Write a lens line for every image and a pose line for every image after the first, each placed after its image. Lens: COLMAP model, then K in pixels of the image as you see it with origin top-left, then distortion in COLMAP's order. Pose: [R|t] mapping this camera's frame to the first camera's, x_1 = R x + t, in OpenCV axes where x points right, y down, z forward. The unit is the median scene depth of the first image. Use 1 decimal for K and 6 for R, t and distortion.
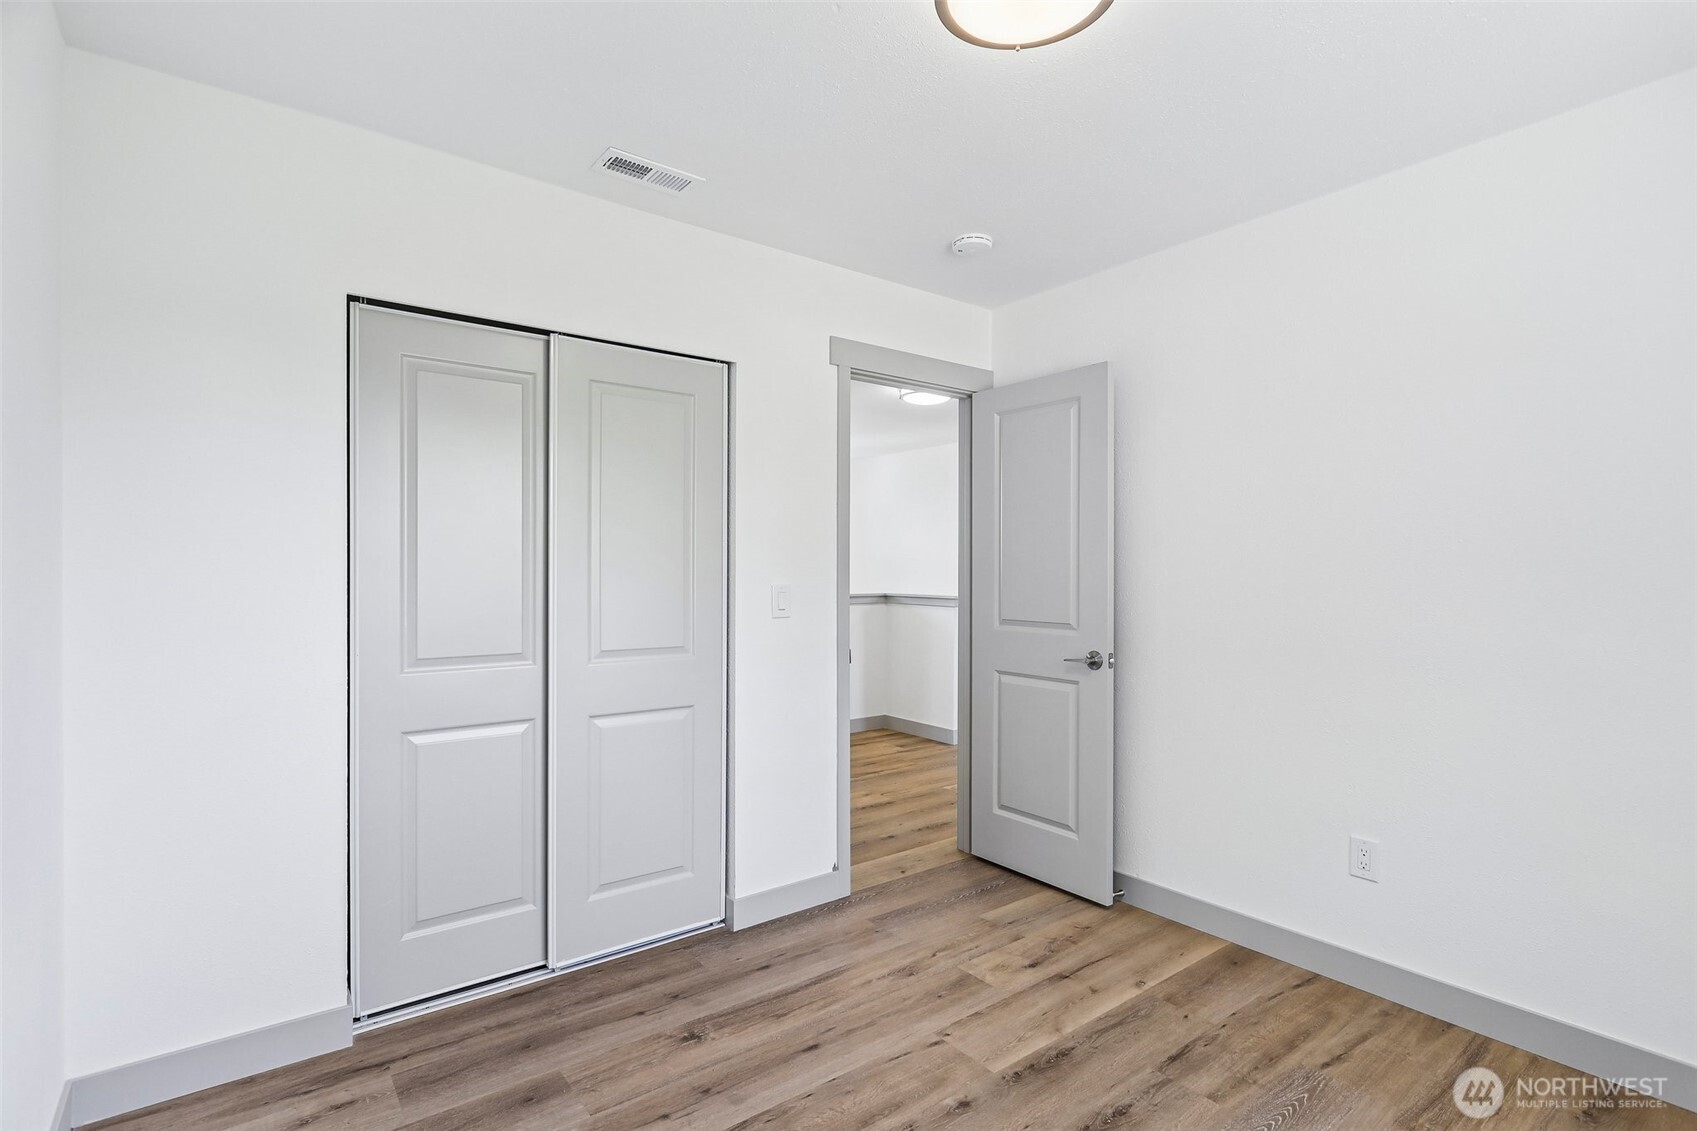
lens RADIAL K [[815.4, 0, 858.6], [0, 815.4, 574.3], [0, 0, 1]] dist [-0.006022, 0.004347]
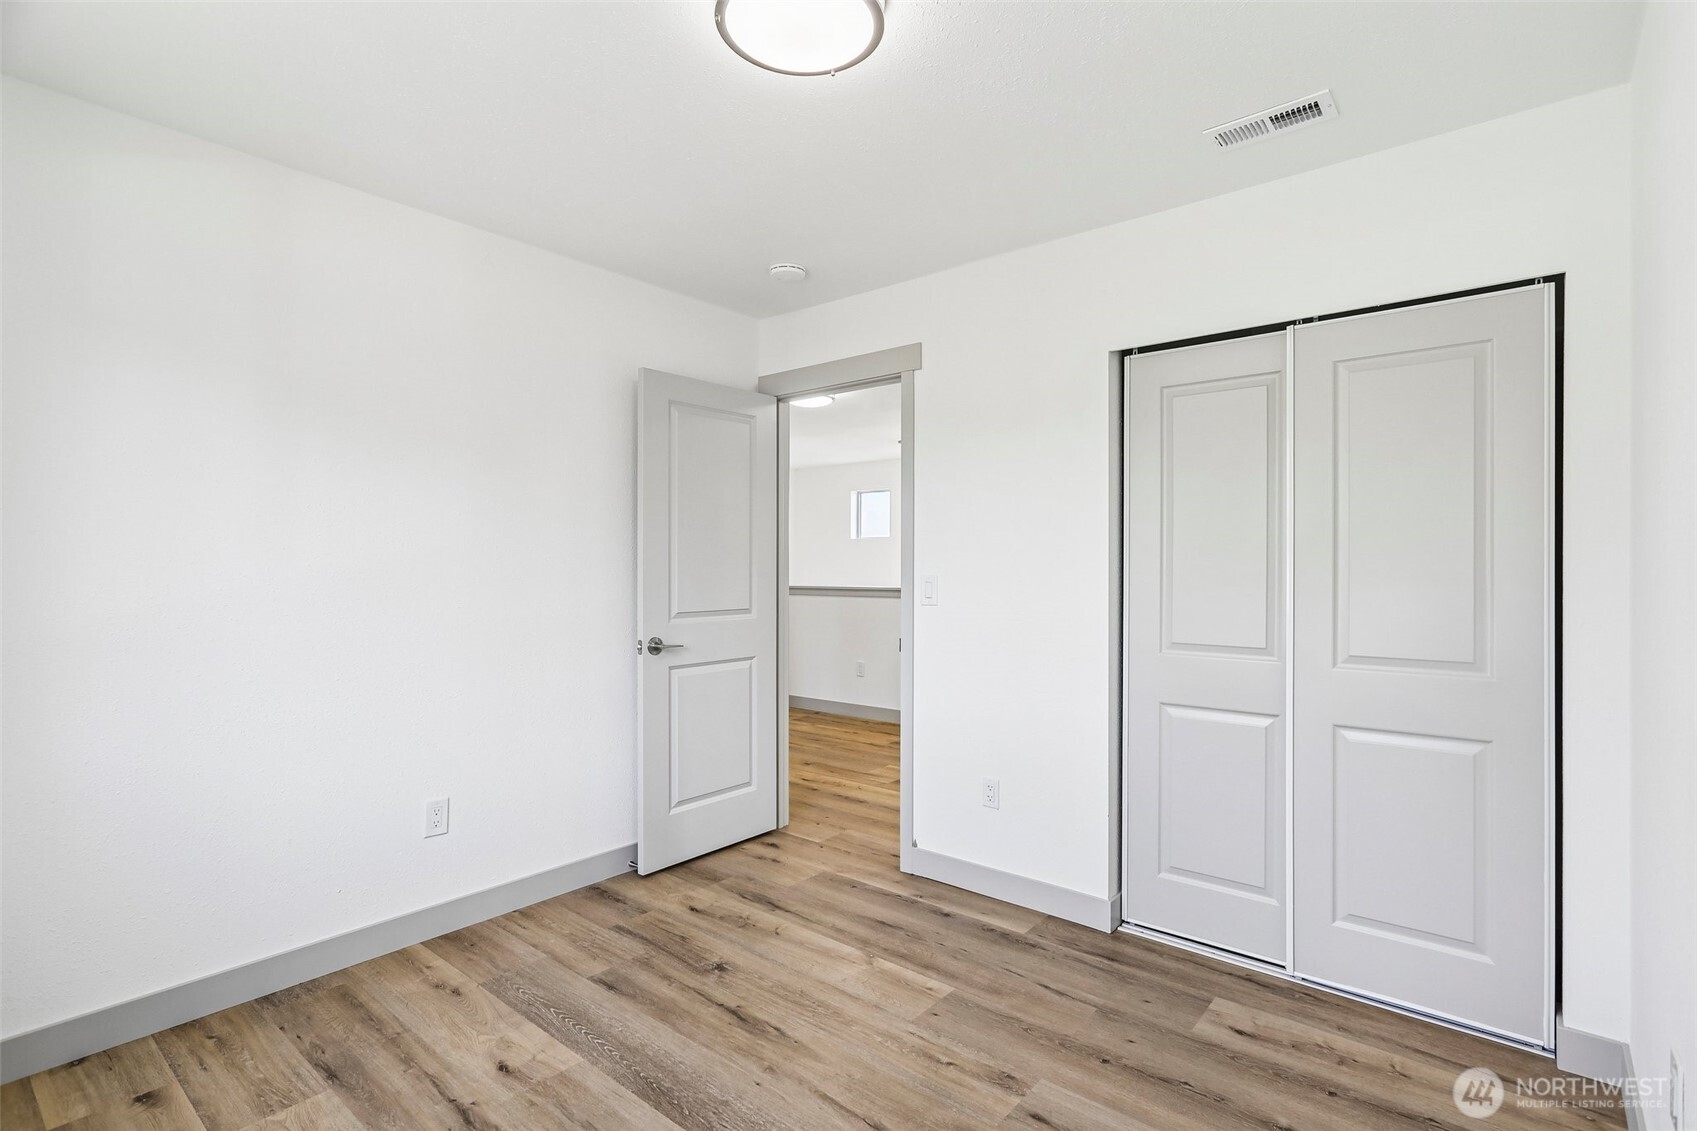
lens RADIAL K [[815.4, 0, 861.2], [0, 815.4, 565.3], [0, 0, 1]] dist [-0.006022, 0.004347]
pose [[0.234144, -0.007156, -0.972176, 0.455287], [-0.000008, 0.999973, -0.007363, 0.000209], [0.972202, 0.001732, 0.234137, 0.269567]]
